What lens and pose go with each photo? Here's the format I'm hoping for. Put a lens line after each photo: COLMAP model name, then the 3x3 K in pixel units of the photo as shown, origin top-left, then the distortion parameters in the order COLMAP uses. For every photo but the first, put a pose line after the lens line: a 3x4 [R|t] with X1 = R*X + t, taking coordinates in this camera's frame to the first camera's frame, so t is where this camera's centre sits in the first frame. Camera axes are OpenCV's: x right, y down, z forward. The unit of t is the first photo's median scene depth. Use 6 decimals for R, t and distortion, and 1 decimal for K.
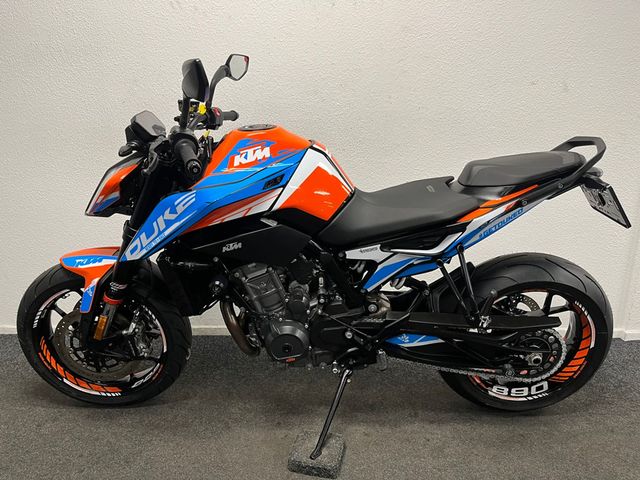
lens RADIAL K [[477.8, 0, 320.0], [0, 477.8, 240.0], [0, 0, 1]] dist [0.042290, -0.005313]
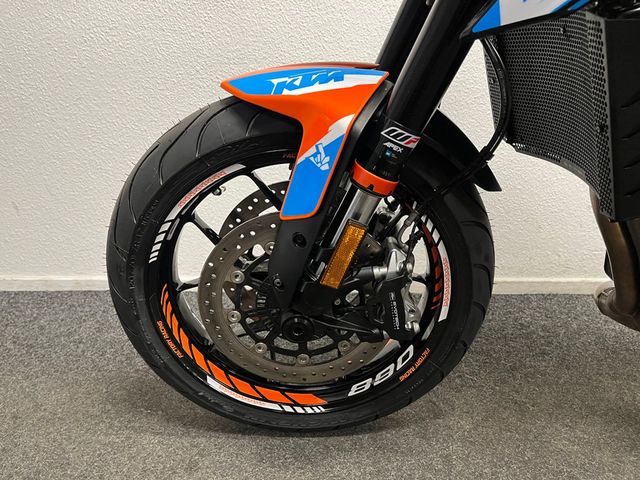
lens RADIAL K [[477.8, 0, 320.0], [0, 477.8, 240.0], [0, 0, 1]] dist [0.042290, -0.005313]
pose [[0.999977, -0.006646, -0.001288, -0.467384], [0.006713, 0.998105, 0.061159, 0.144417], [0.000880, -0.061166, 0.998127, 0.617056]]
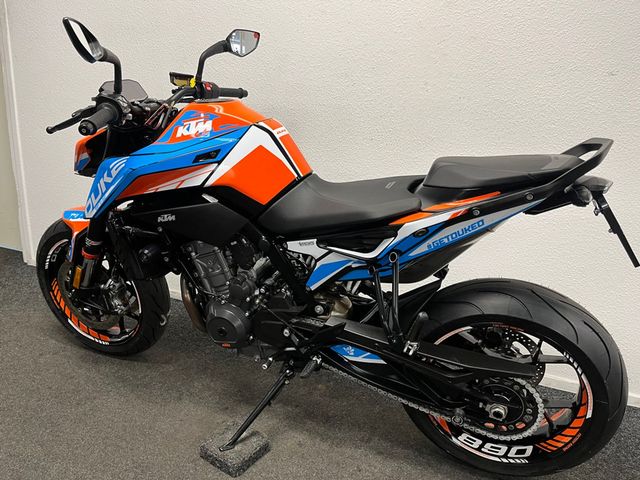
lens RADIAL K [[477.8, 0, 320.0], [0, 477.8, 240.0], [0, 0, 1]] dist [0.042290, -0.005313]
pose [[0.932789, 0.148369, -0.328469, 0.397139], [-0.146804, 0.988719, 0.029710, -0.015174], [0.329172, 0.020507, 0.944047, 0.145389]]
